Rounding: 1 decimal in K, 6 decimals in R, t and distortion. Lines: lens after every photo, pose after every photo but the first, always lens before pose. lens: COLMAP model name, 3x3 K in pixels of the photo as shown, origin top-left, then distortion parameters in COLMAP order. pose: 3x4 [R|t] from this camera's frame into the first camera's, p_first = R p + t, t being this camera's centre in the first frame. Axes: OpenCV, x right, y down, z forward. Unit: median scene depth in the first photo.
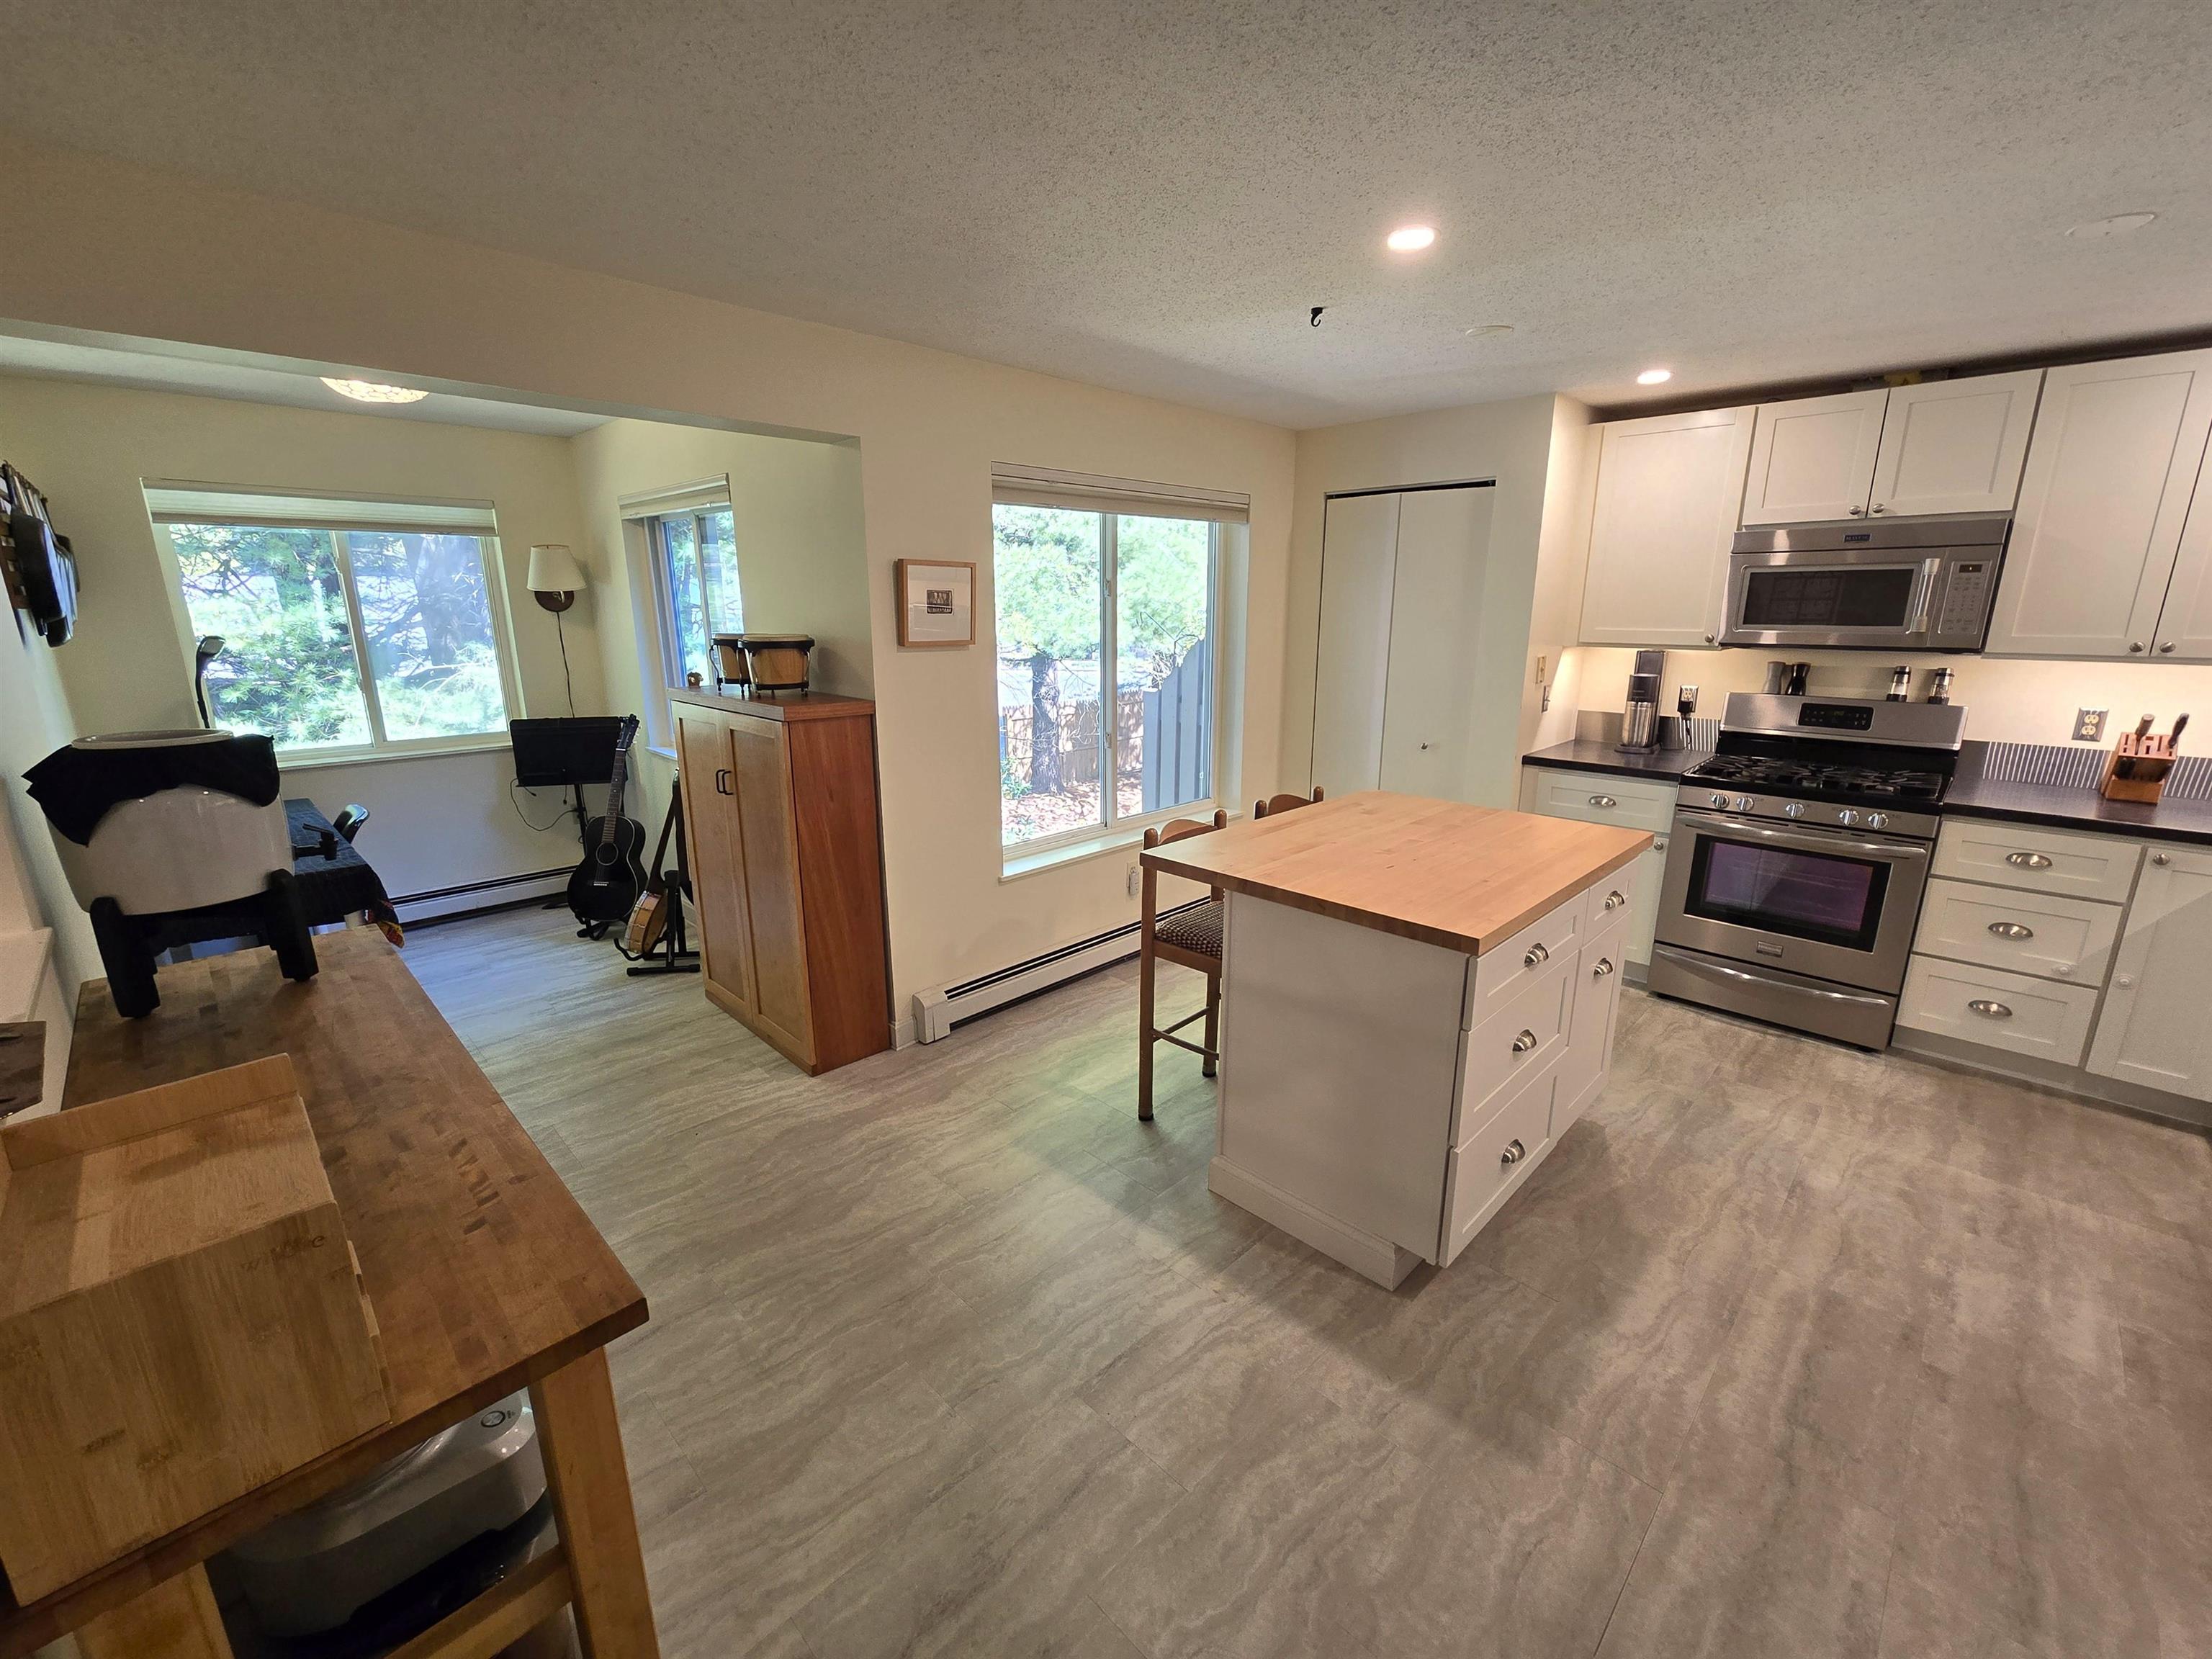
lens RADIAL K [[906.6, 0, 1112.9], [0, 906.6, 825.8], [0, 0, 1]] dist [-0.002323, 0.000036]
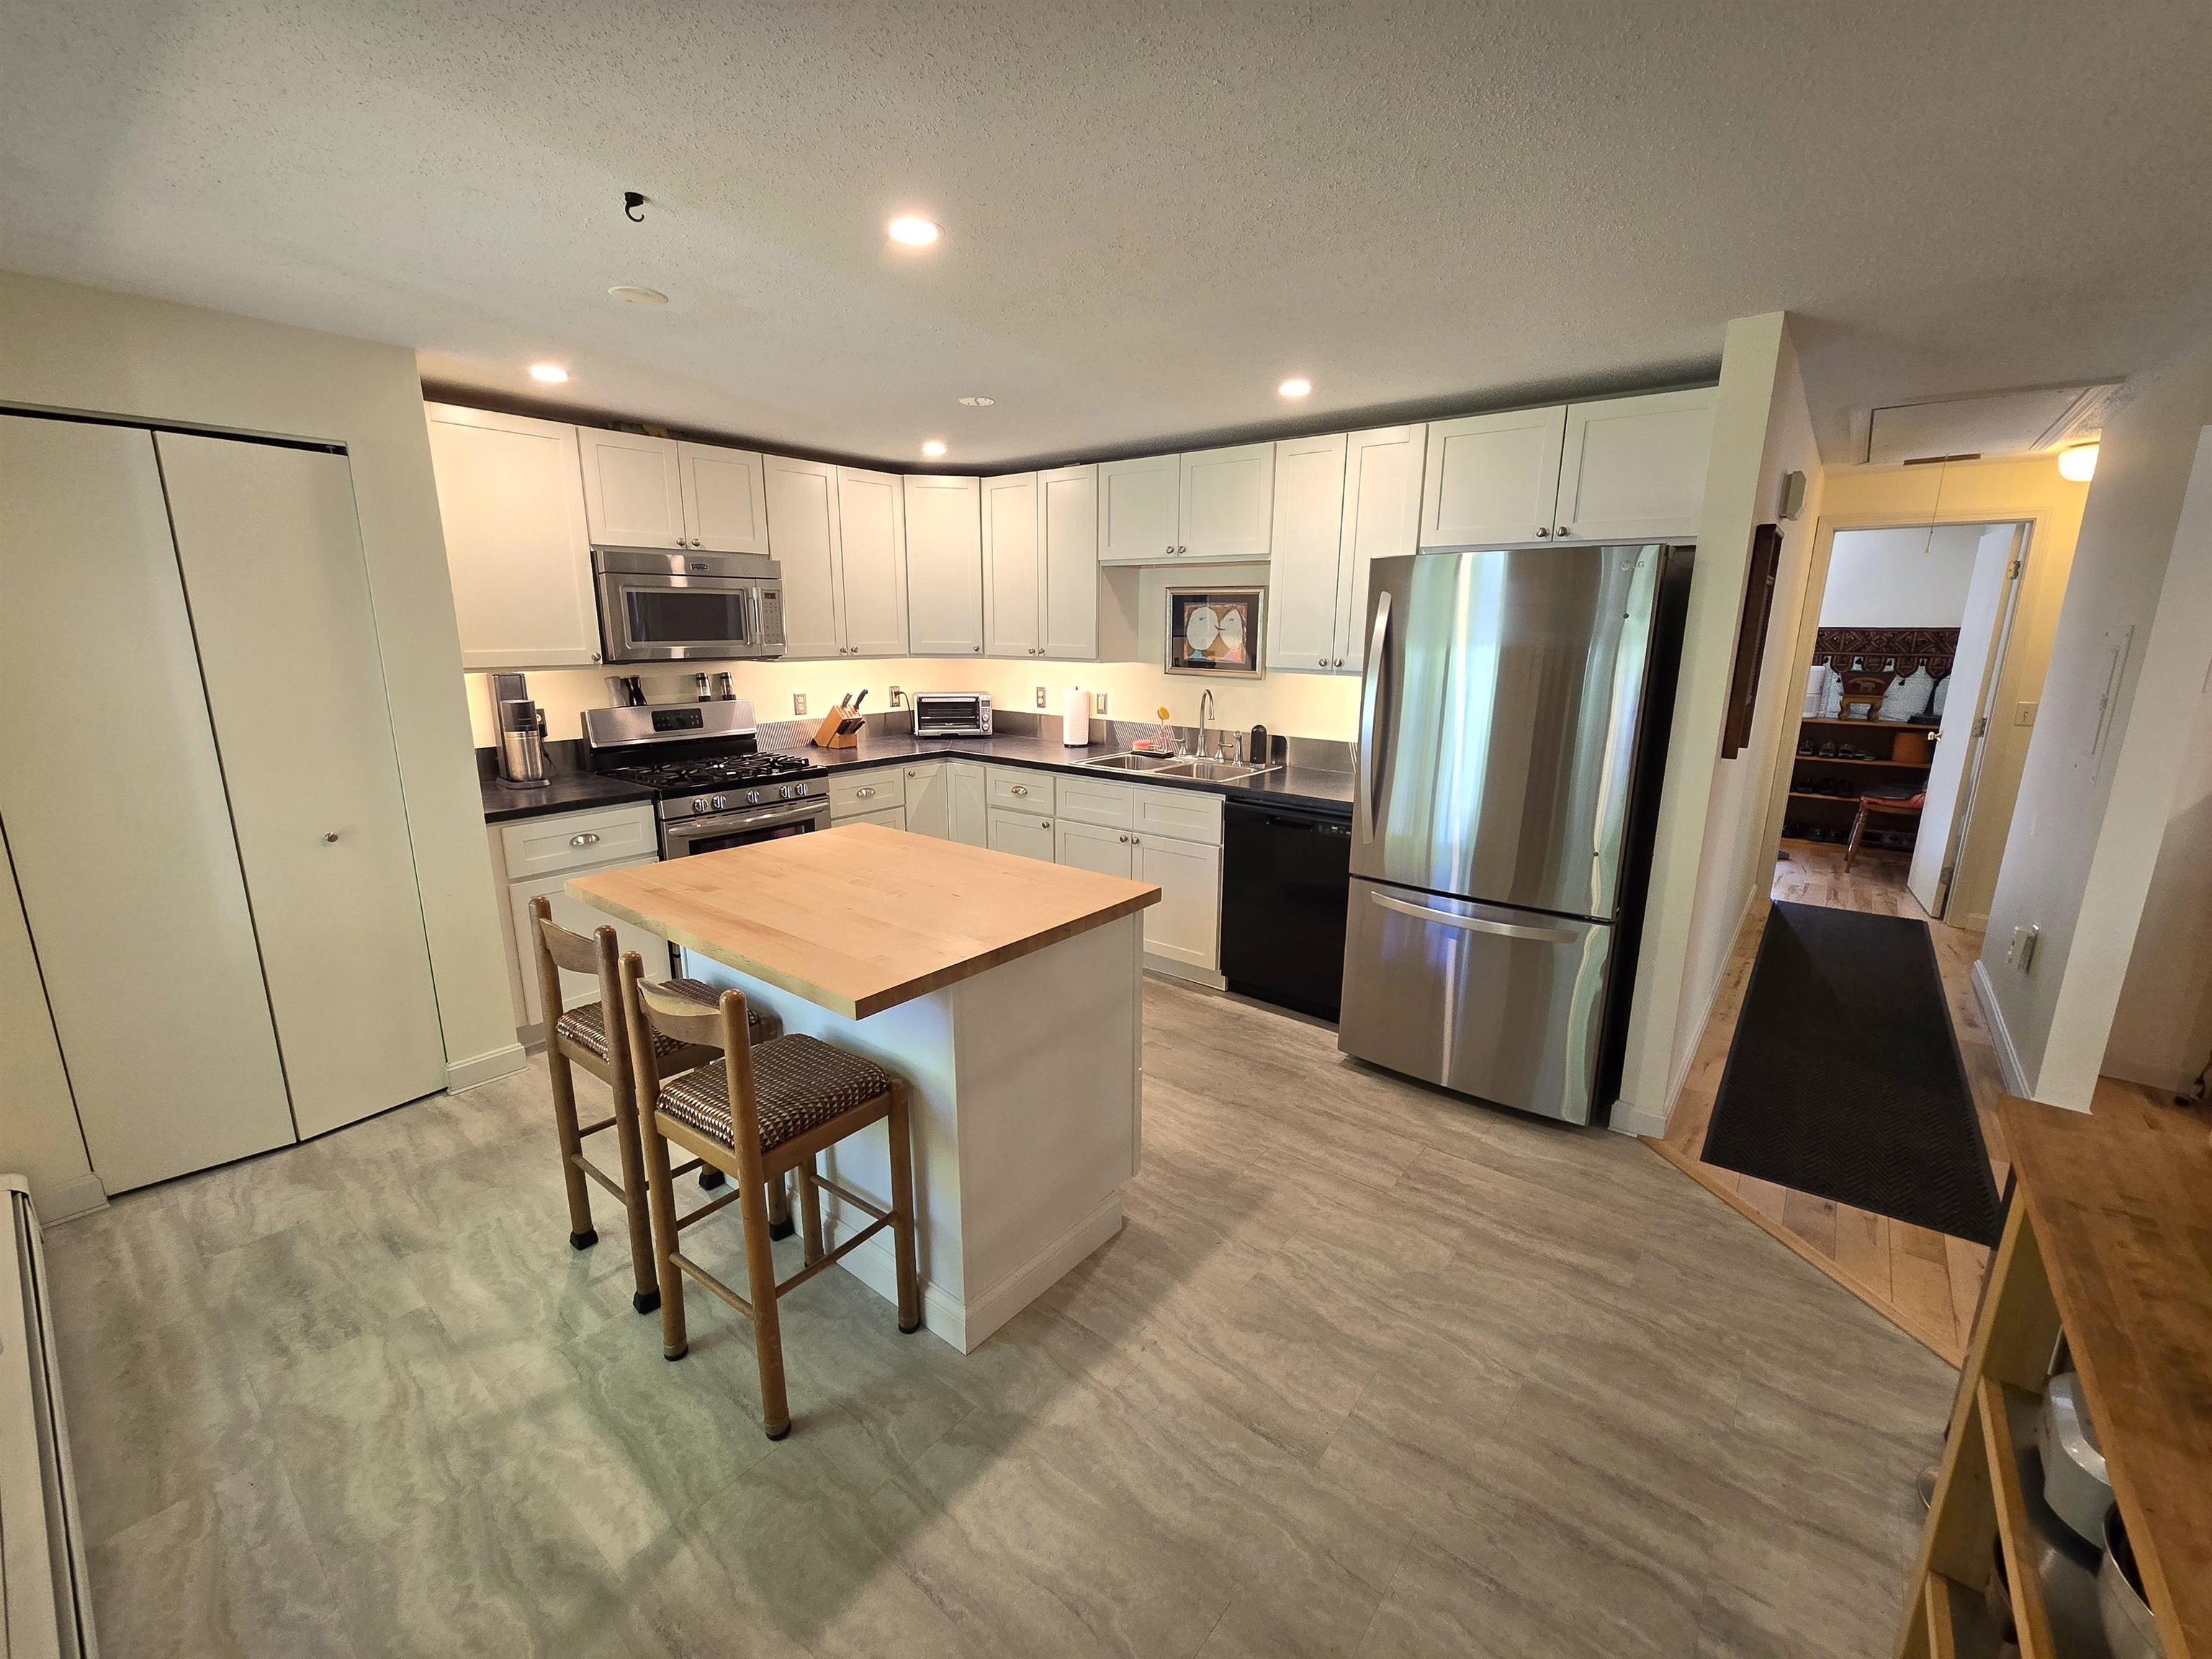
lens RADIAL K [[906.6, 0, 1112.9], [0, 906.6, 825.8], [0, 0, 1]] dist [-0.002323, 0.000036]
pose [[-0.097804, -0.217339, 0.971184, -0.546590], [0.234206, 0.943428, 0.234714, -0.183521], [-0.967255, 0.250413, -0.041369, 0.748738]]
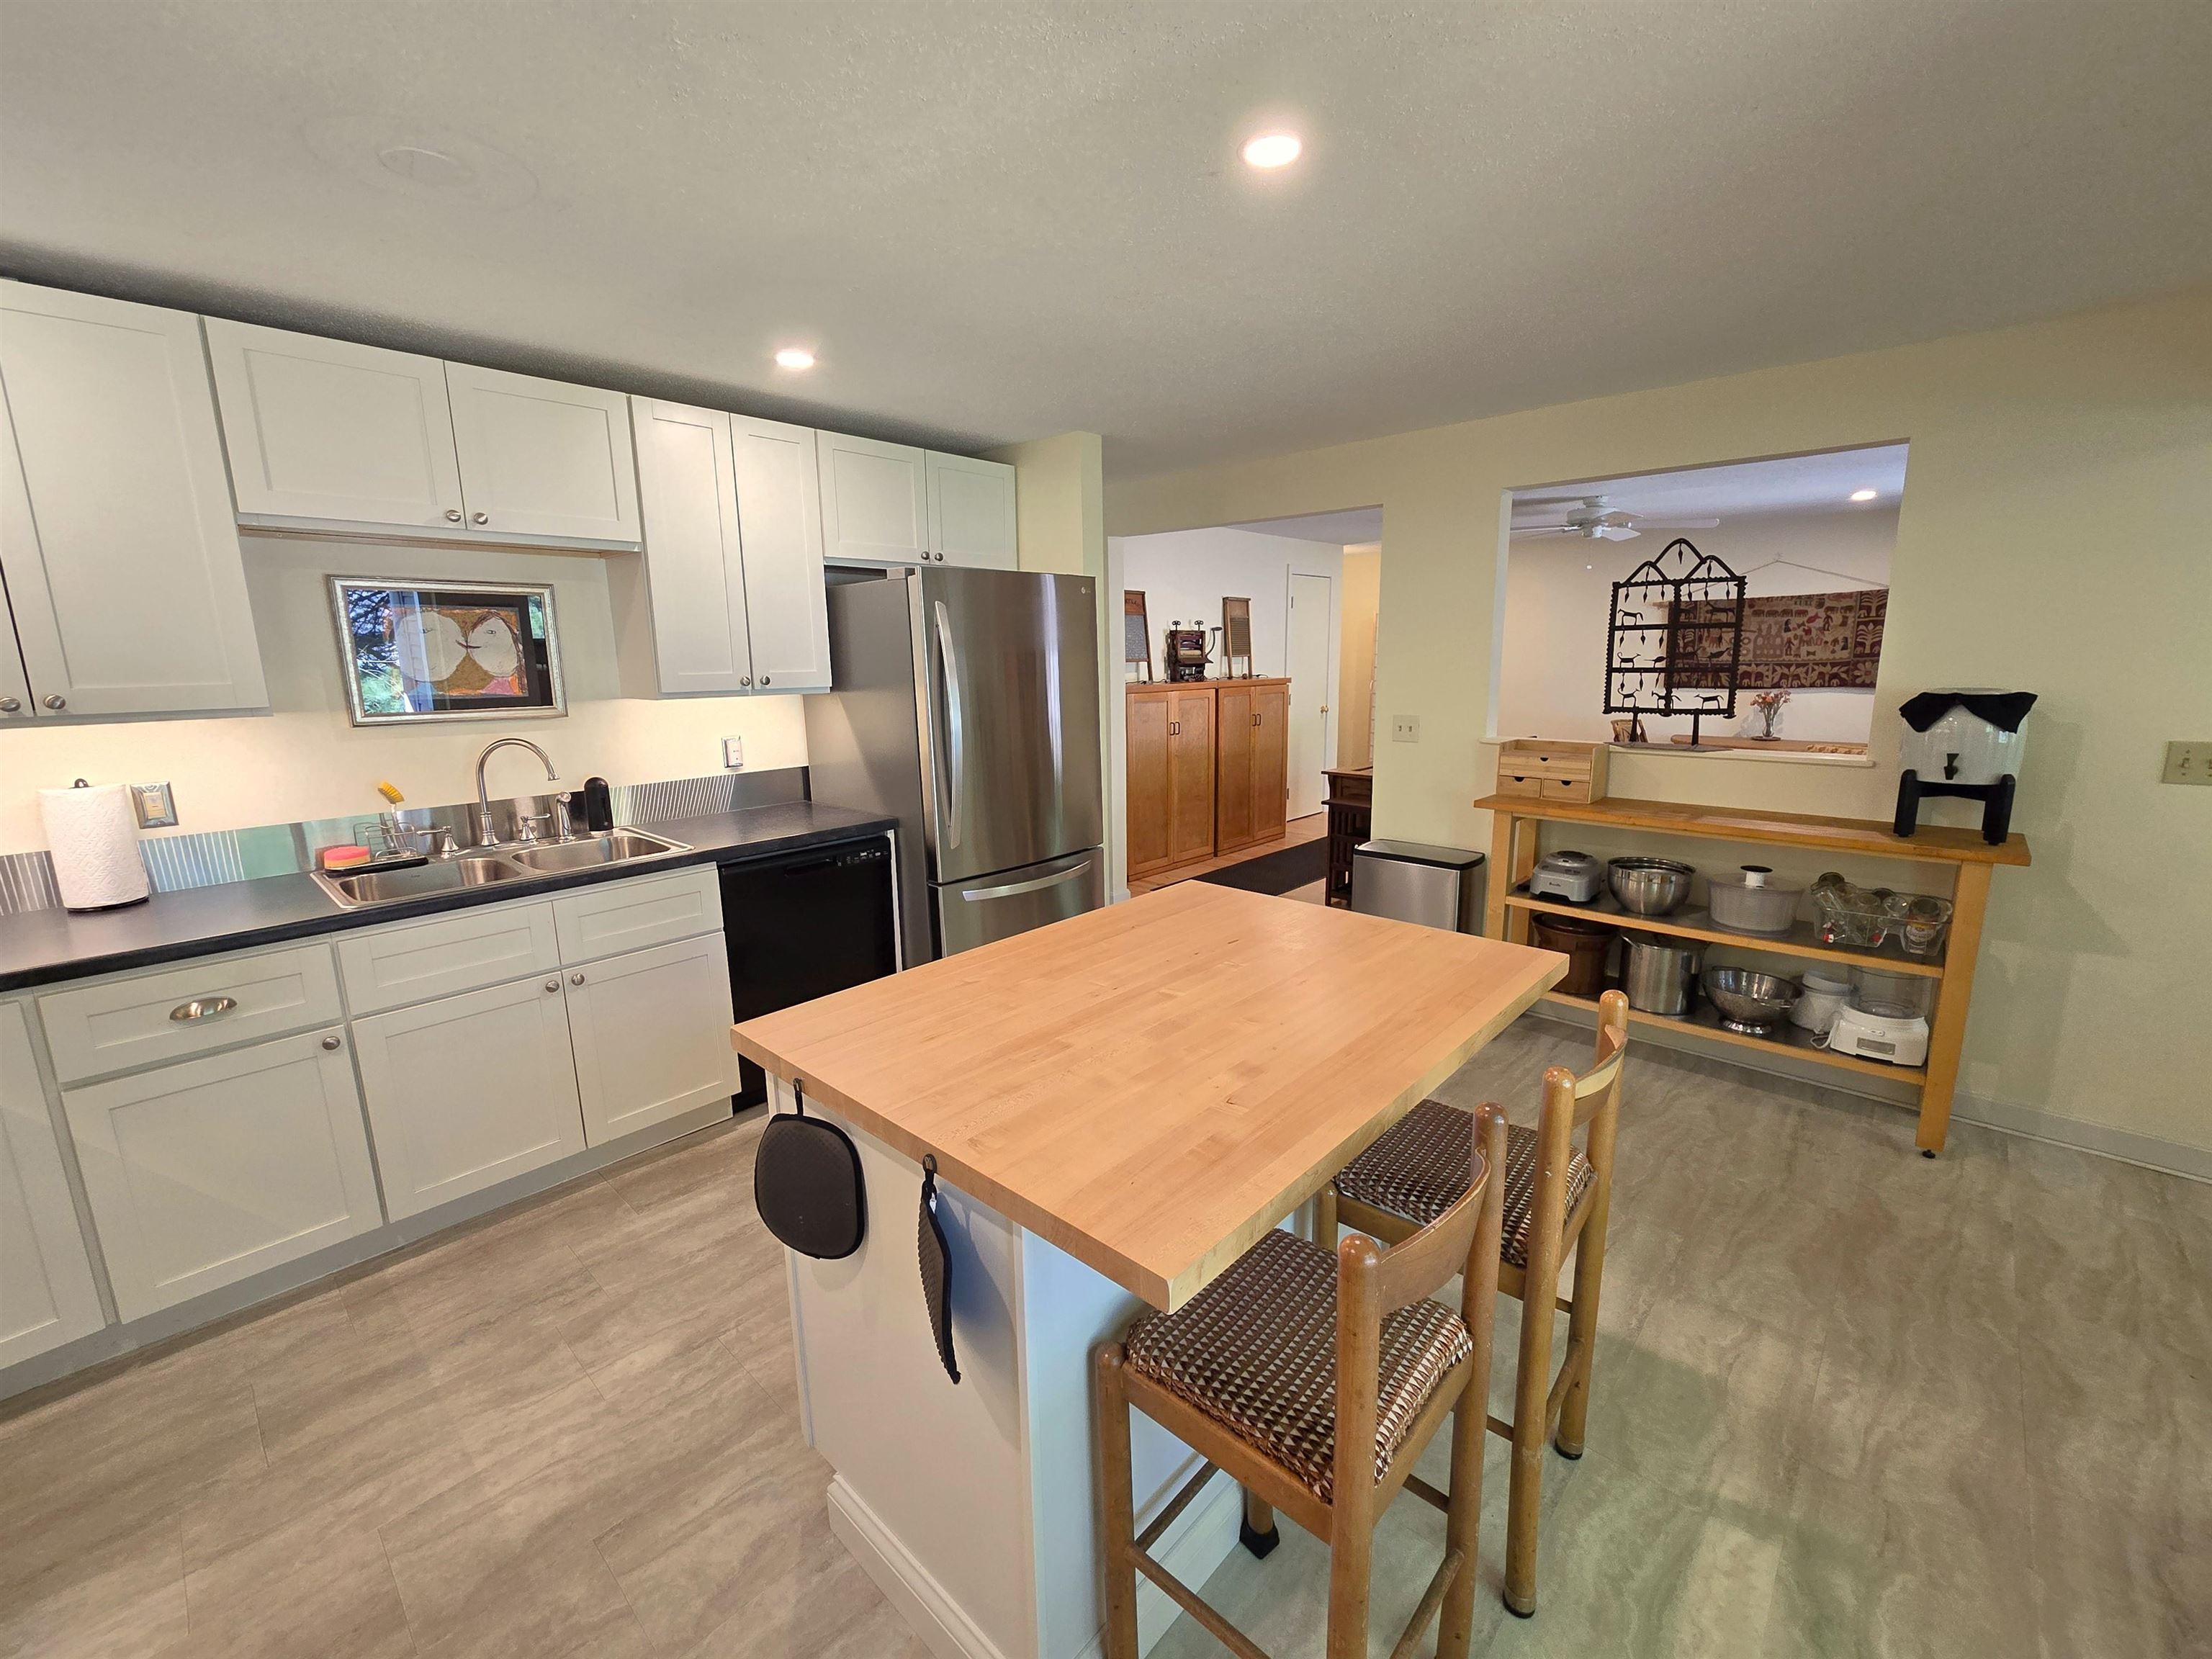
lens RADIAL K [[915.3, 0, 1106.0], [0, 915.3, 829.5], [0, 0, 1]] dist [0.003378, 0.000753]
pose [[-0.999569, 0.018440, -0.022834, 0.379665], [0.006978, 0.904984, 0.425387, -0.344562], [0.028509, 0.425045, -0.904723, 1.476574]]
